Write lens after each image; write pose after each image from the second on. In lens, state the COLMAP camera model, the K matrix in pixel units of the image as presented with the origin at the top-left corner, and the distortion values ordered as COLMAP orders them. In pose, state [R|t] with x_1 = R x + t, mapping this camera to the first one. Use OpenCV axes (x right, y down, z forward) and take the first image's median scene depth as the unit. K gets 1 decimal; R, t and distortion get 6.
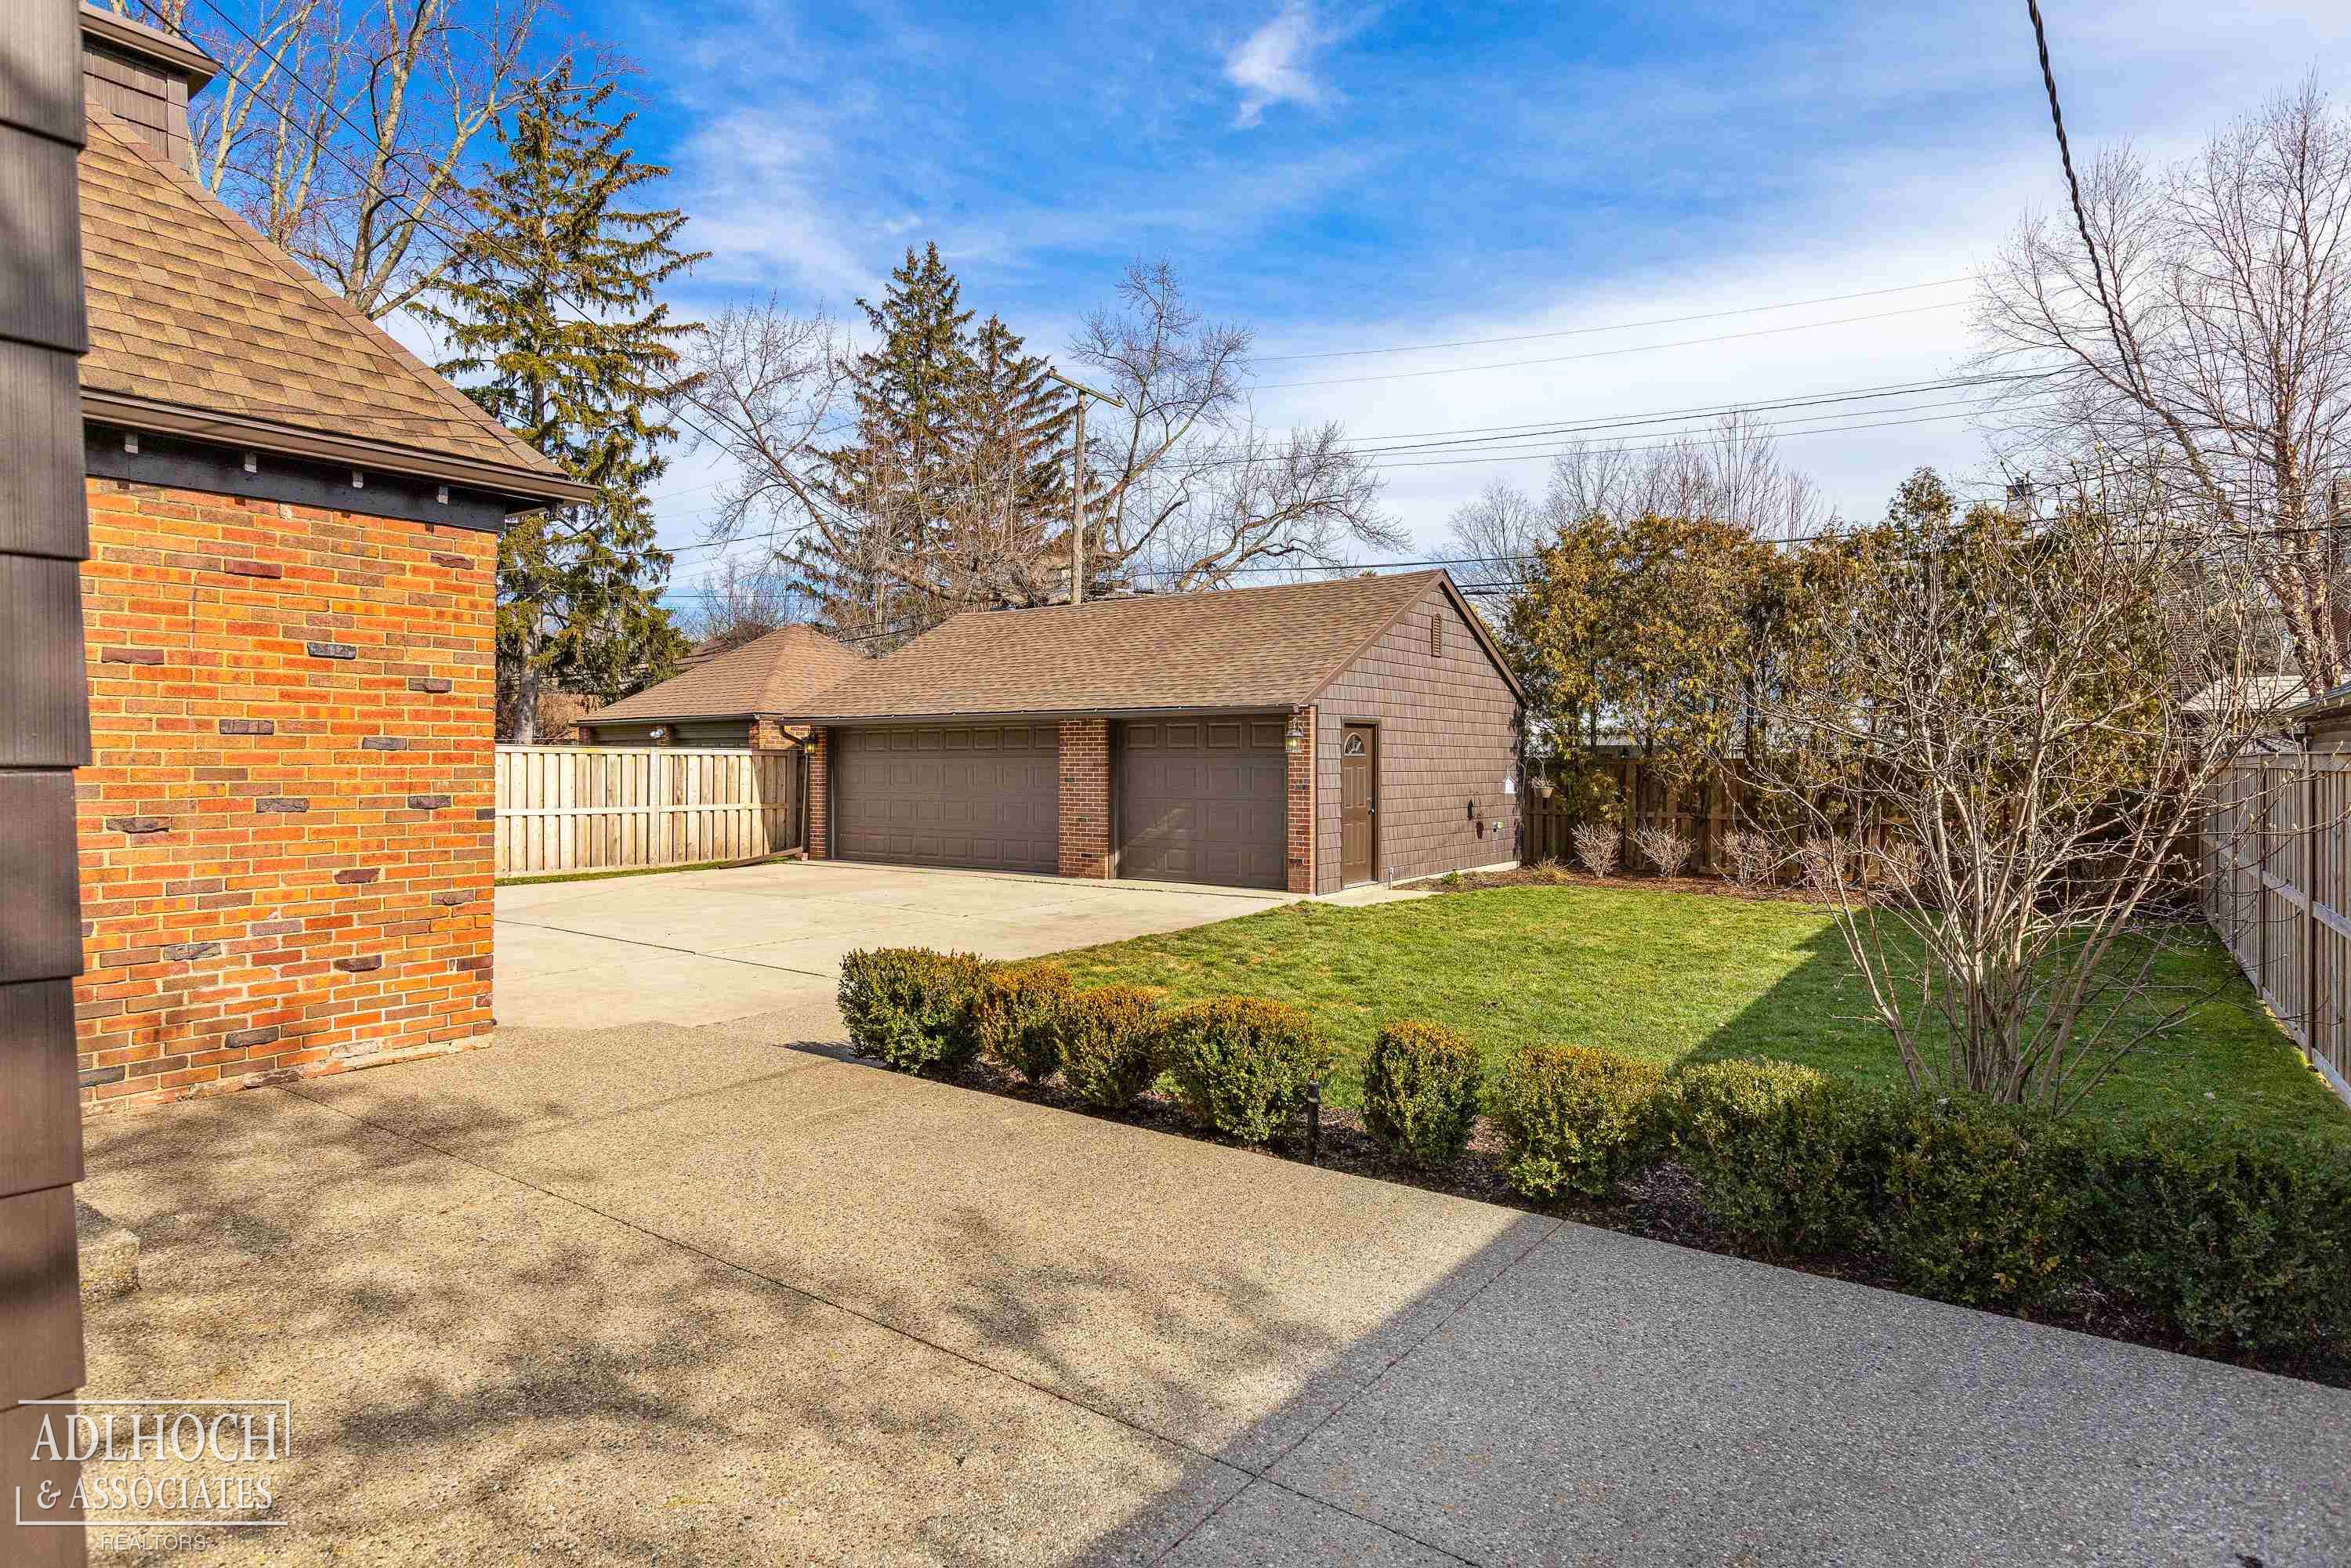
lens RADIAL K [[1381.7, 0, 1173.5], [0, 1381.7, 778.7], [0, 0, 1]] dist [-0.003484, -0.000358]
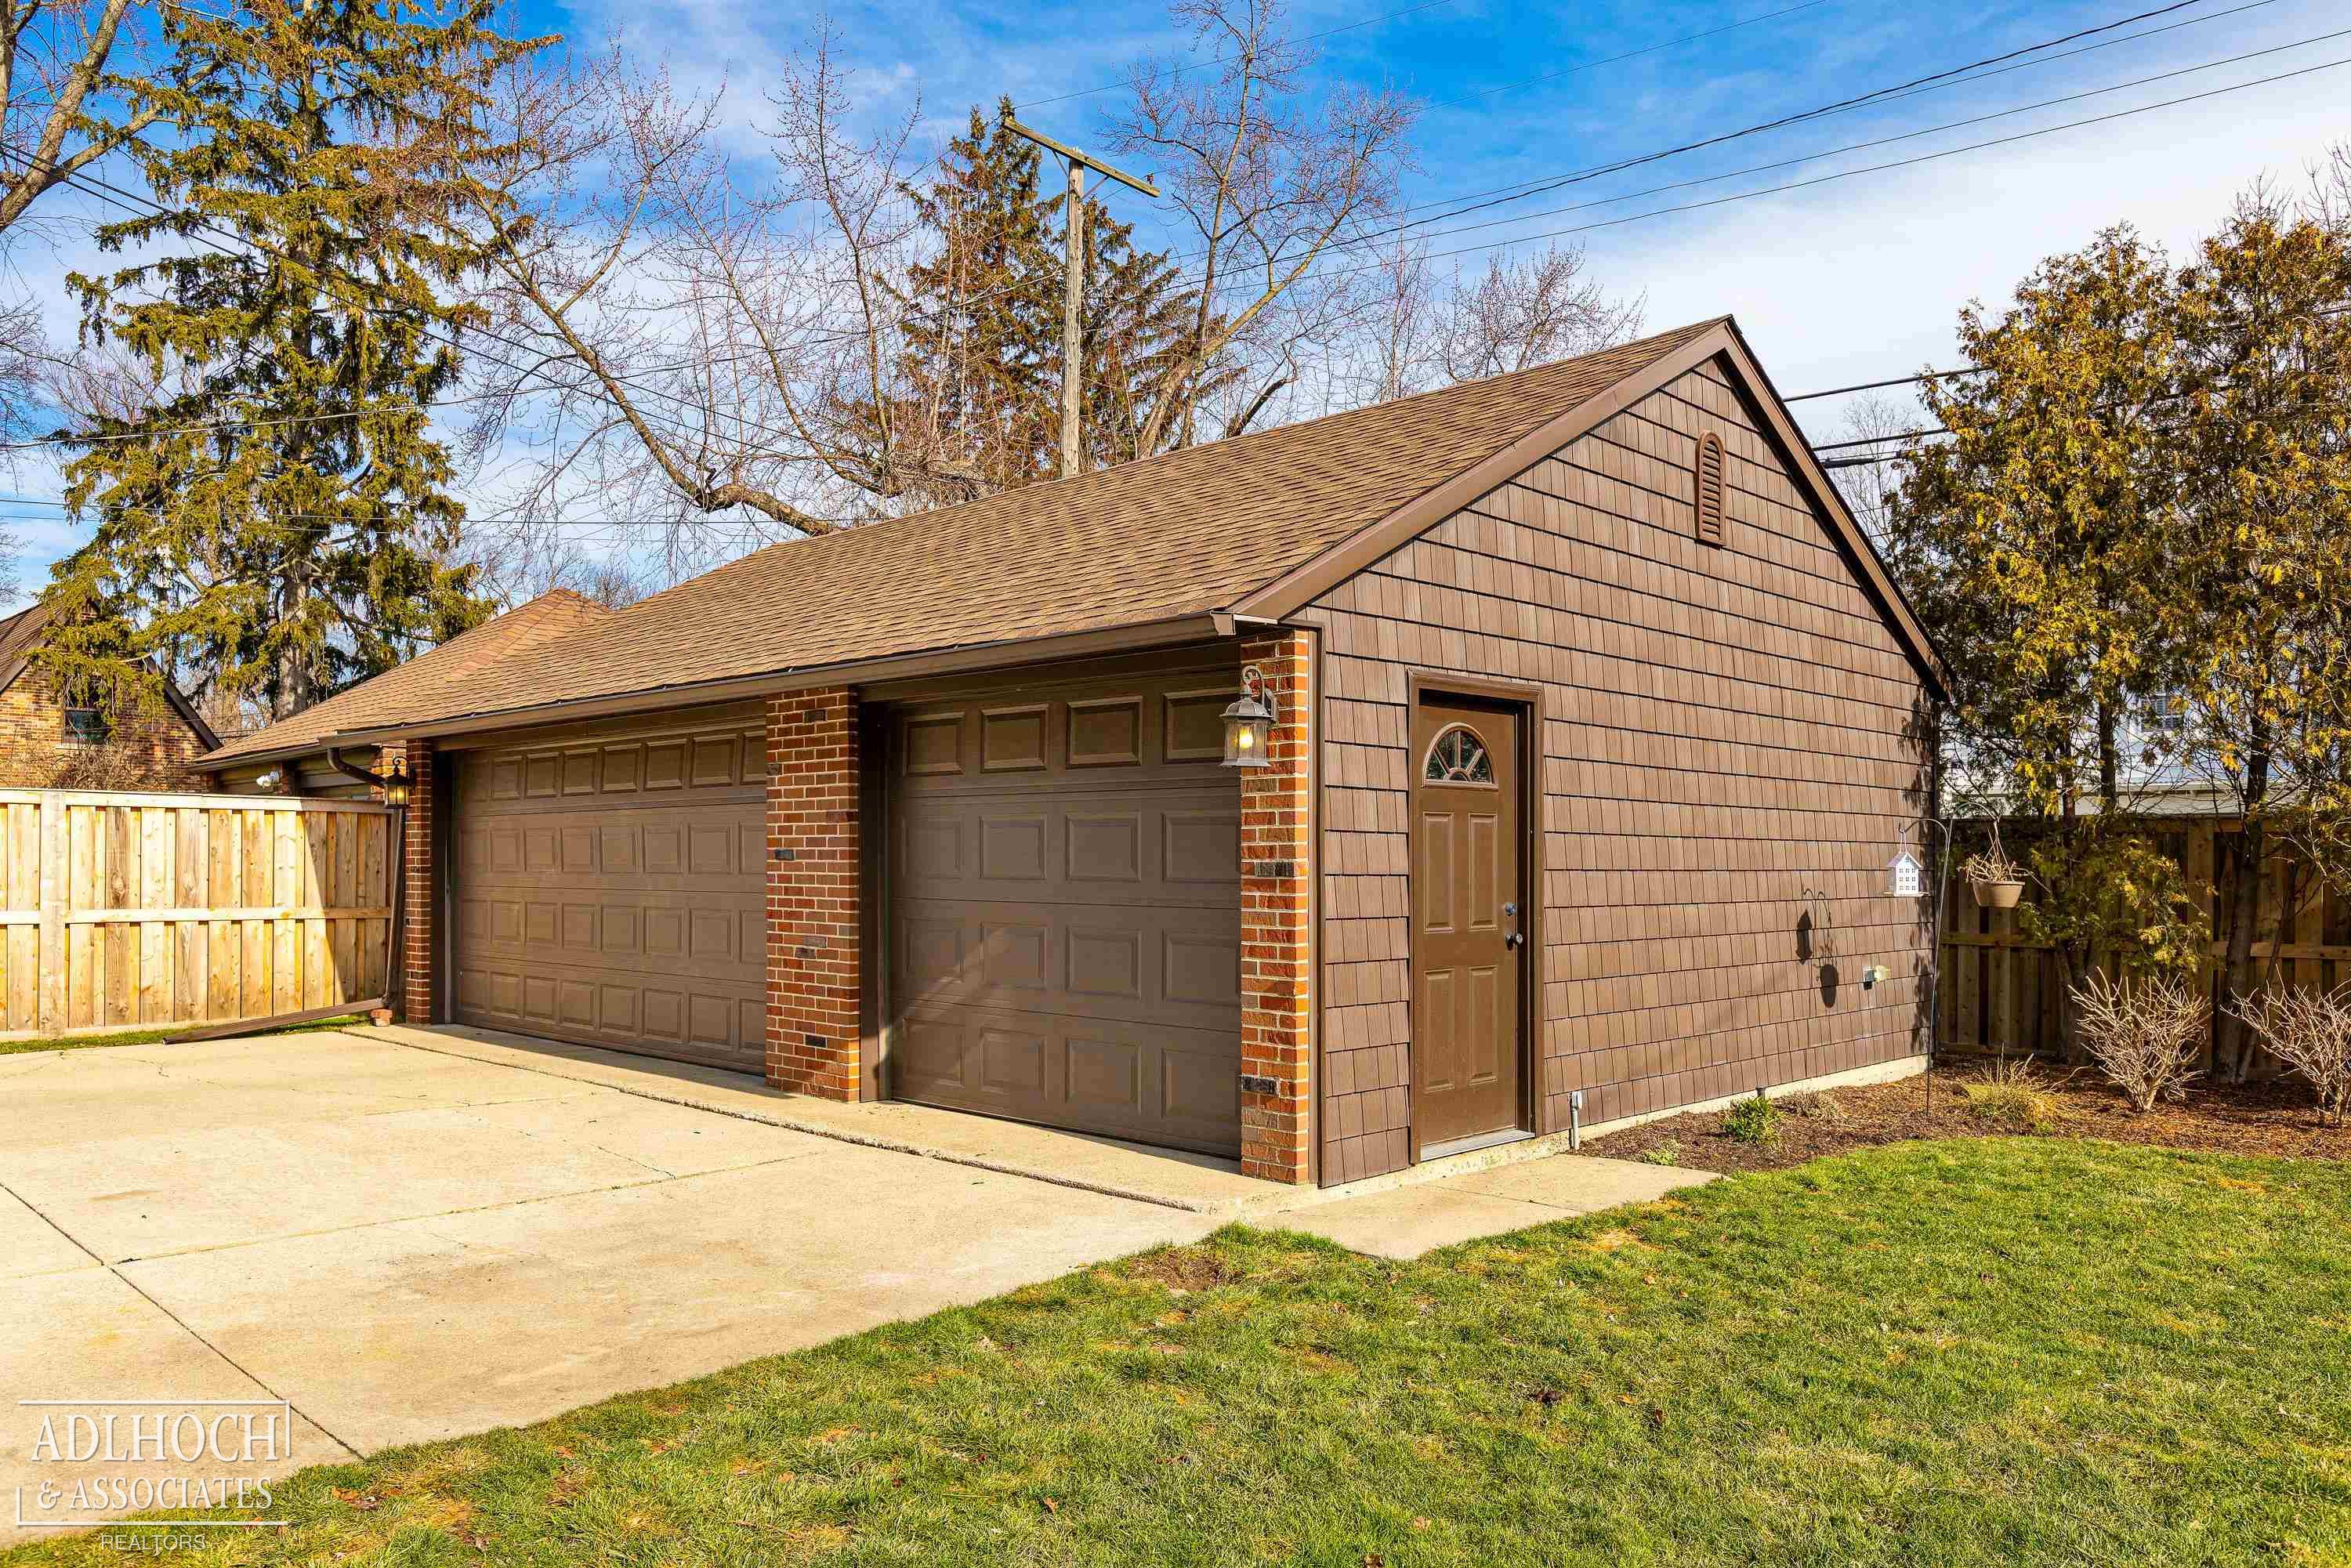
lens RADIAL K [[1669.6, 0, 1197.1], [0, 1669.6, 840.5], [0, 0, 1]] dist [0.004092, -0.001292]
pose [[0.988451, 0.001677, -0.151530, 0.107132], [-0.005632, 0.999654, -0.025676, 0.007594], [0.151435, 0.026233, 0.988119, 0.462640]]
